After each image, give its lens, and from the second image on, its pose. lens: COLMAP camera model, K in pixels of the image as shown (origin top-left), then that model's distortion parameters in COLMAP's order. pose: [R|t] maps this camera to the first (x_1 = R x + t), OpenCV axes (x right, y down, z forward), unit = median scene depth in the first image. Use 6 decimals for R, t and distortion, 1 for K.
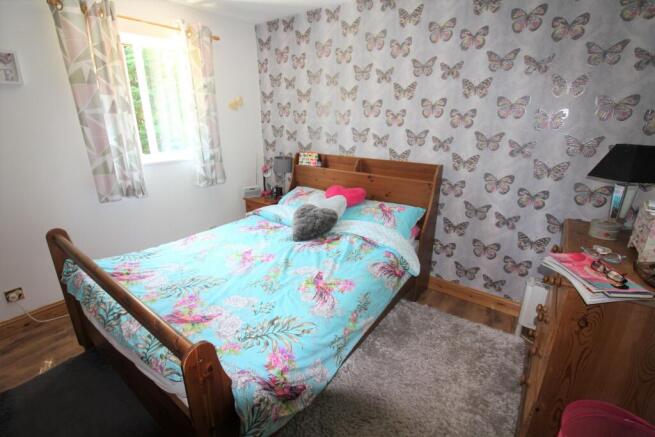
lens RADIAL K [[300.0, 0, 327.9], [0, 300.0, 219.7], [0, 0, 1]] dist [-0.024018, 0.000548]
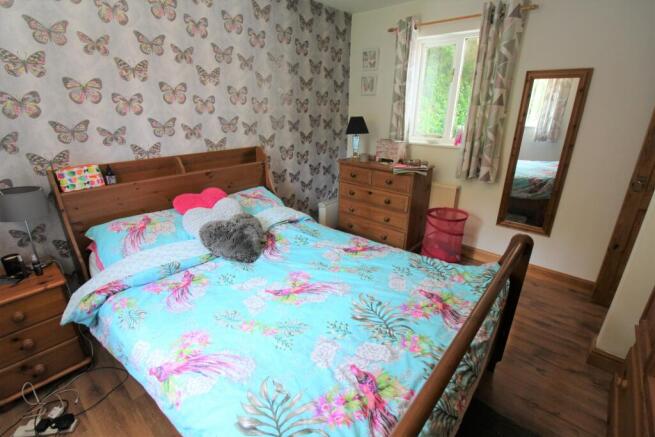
lens RADIAL K [[300.0, 0, 346.3], [0, 300.0, 213.8], [0, 0, 1]] dist [-0.024018, 0.000548]
pose [[0.035419, -0.344520, 0.938111, -0.717442], [0.308331, 0.896674, 0.317661, -0.196410], [-0.950620, 0.277998, 0.137985, 0.553607]]
